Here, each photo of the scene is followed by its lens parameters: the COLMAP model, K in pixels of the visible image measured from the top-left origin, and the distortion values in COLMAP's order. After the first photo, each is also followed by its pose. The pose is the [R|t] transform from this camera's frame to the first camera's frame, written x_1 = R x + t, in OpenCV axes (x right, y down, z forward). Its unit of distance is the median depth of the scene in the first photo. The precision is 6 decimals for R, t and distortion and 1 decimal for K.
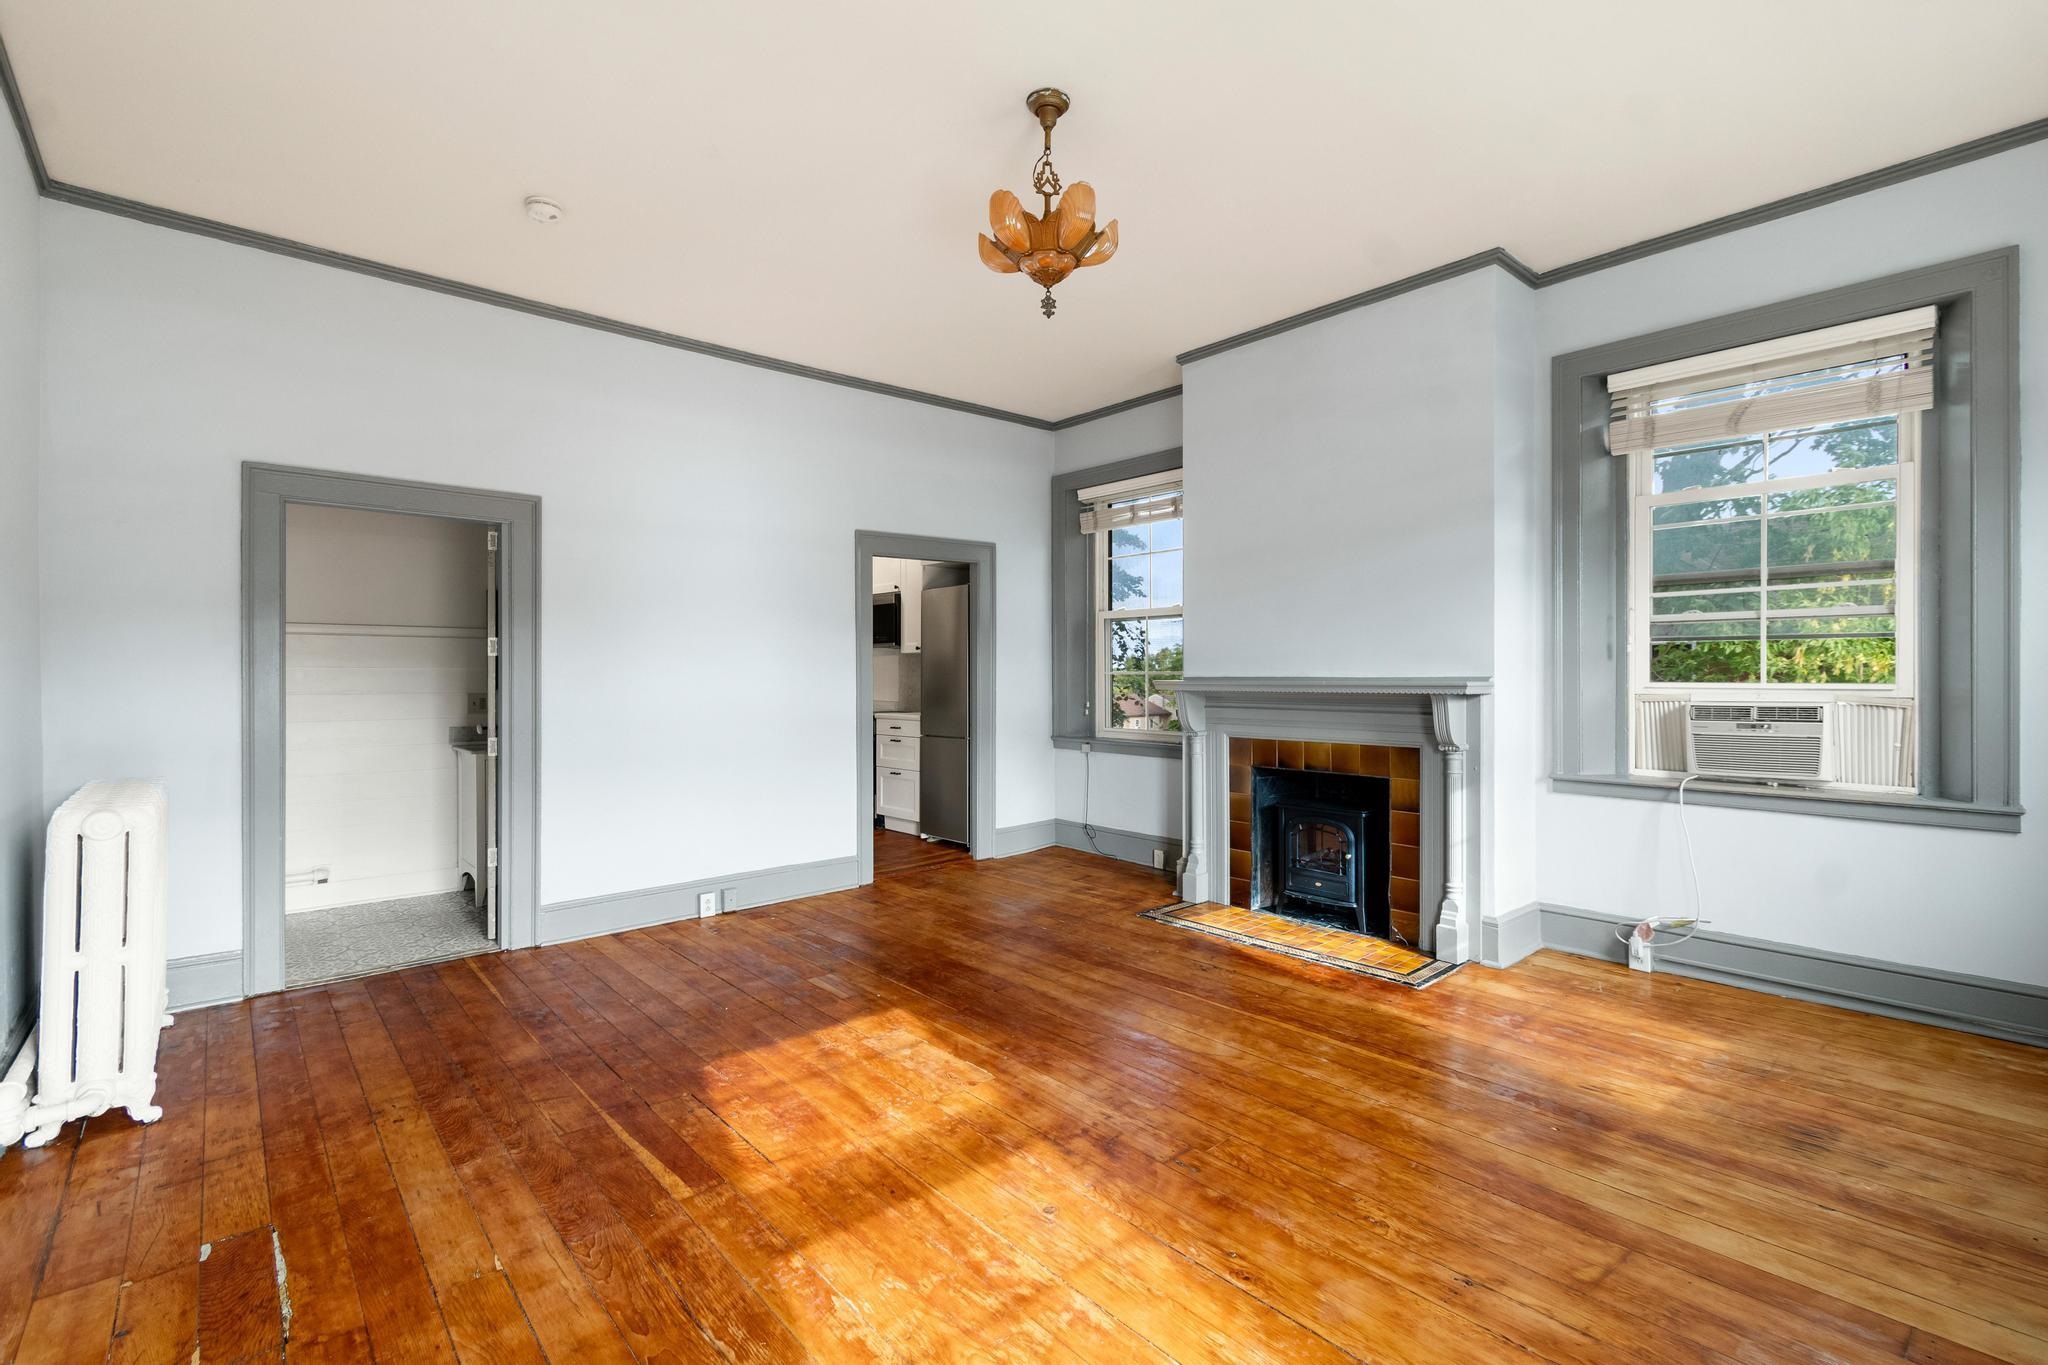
lens RADIAL K [[887.1, 0, 1032.2], [0, 887.1, 673.0], [0, 0, 1]] dist [-0.002271, 0.000146]
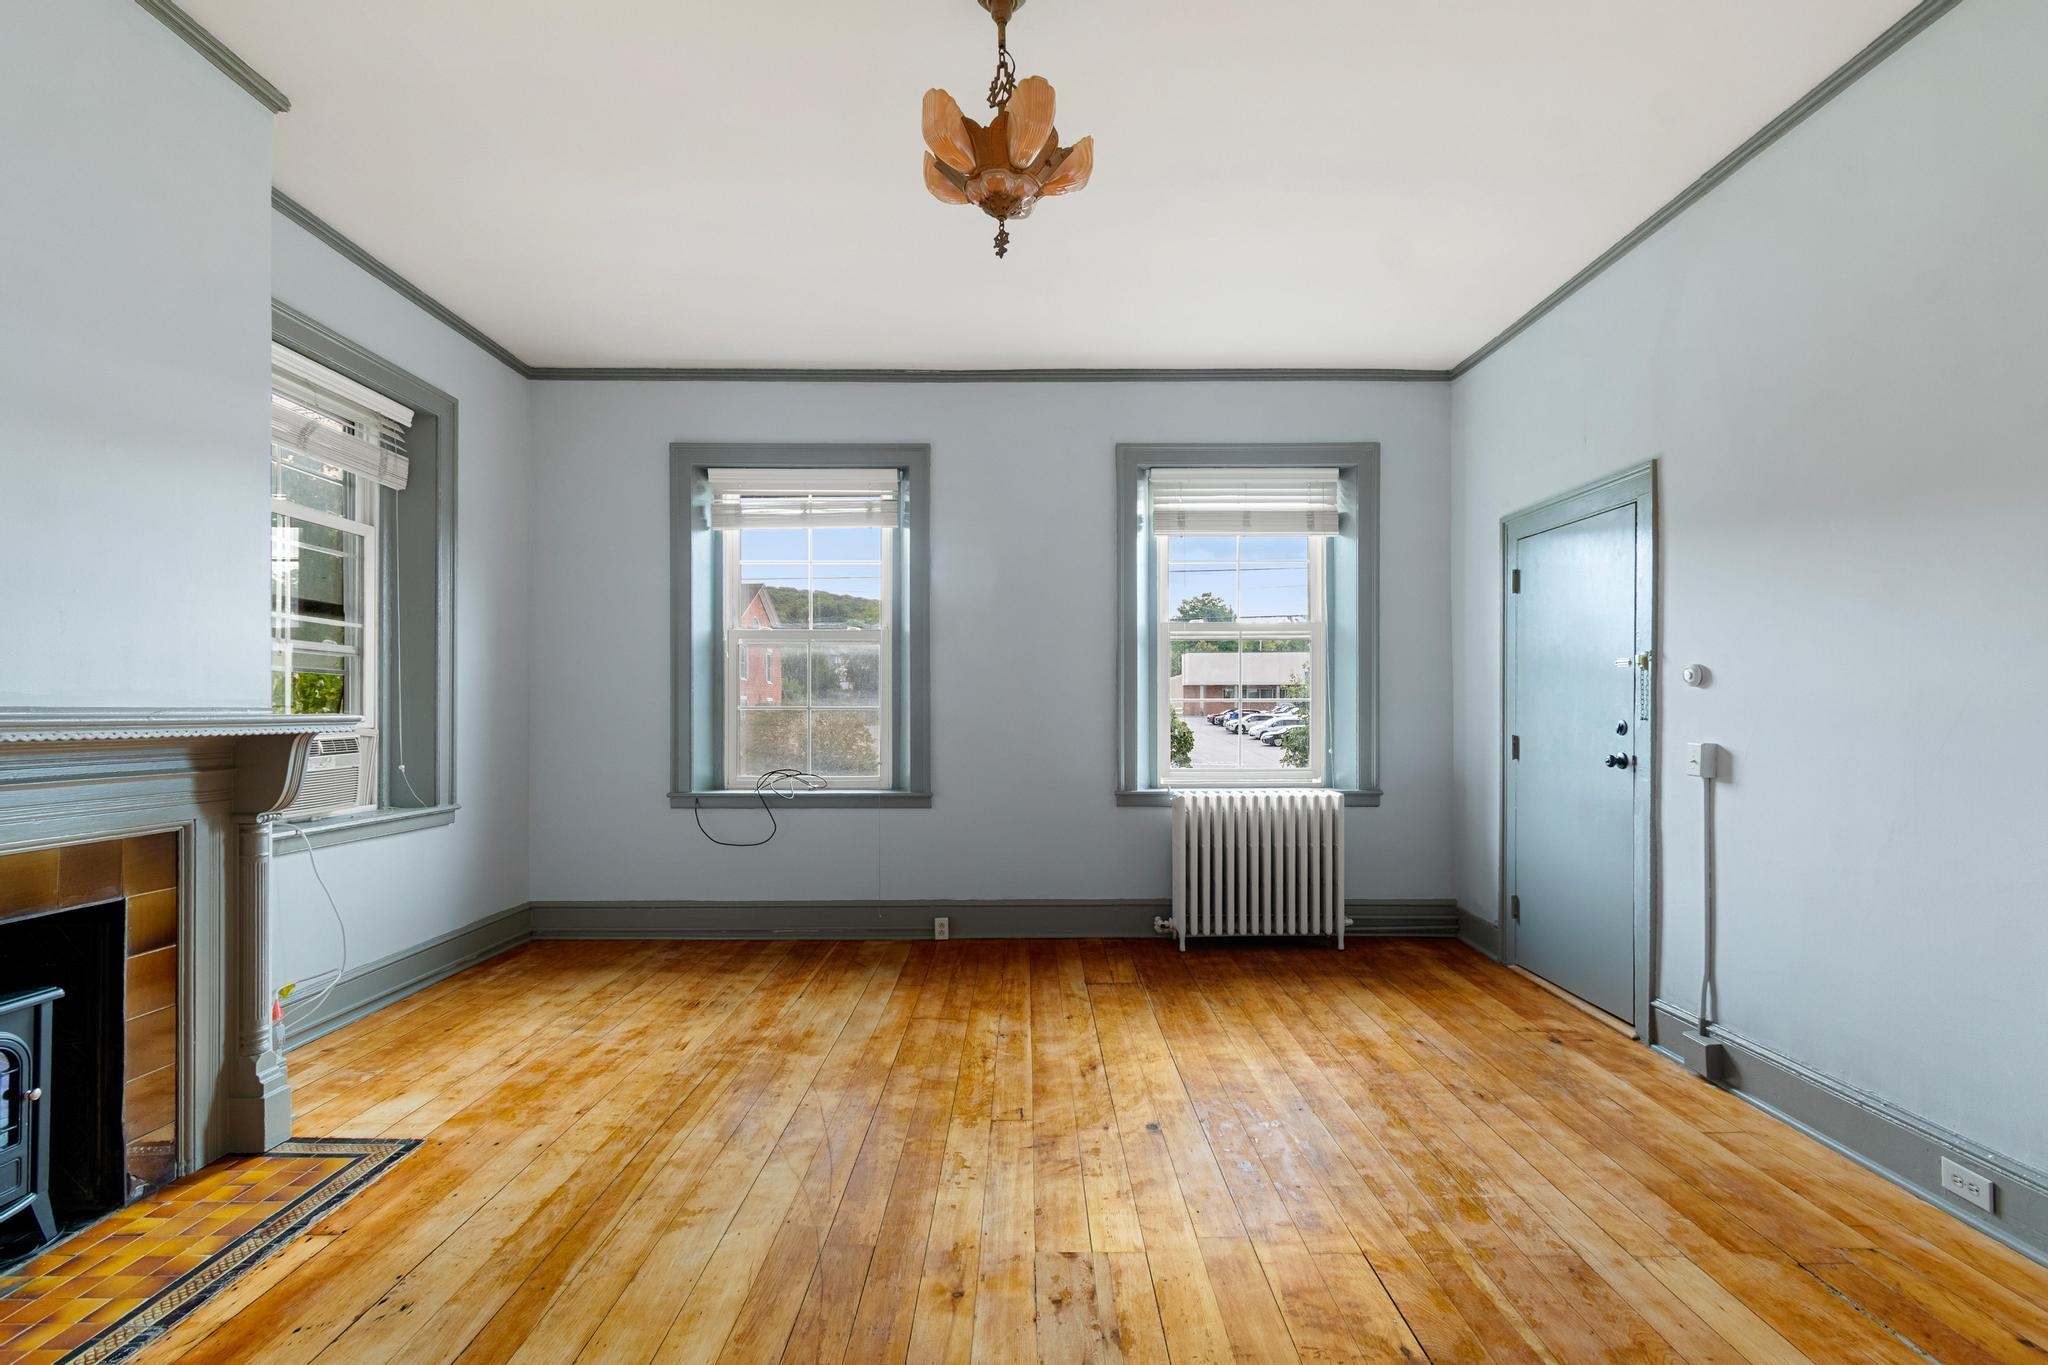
lens RADIAL K [[887.1, 0, 1040.0], [0, 887.1, 716.9], [0, 0, 1]] dist [-0.002271, 0.000146]
pose [[-0.740665, 0.000687, 0.671874, -0.454877], [0.004334, 0.999984, 0.003755, 0.013849], [-0.671860, 0.005694, -0.740656, 1.312084]]
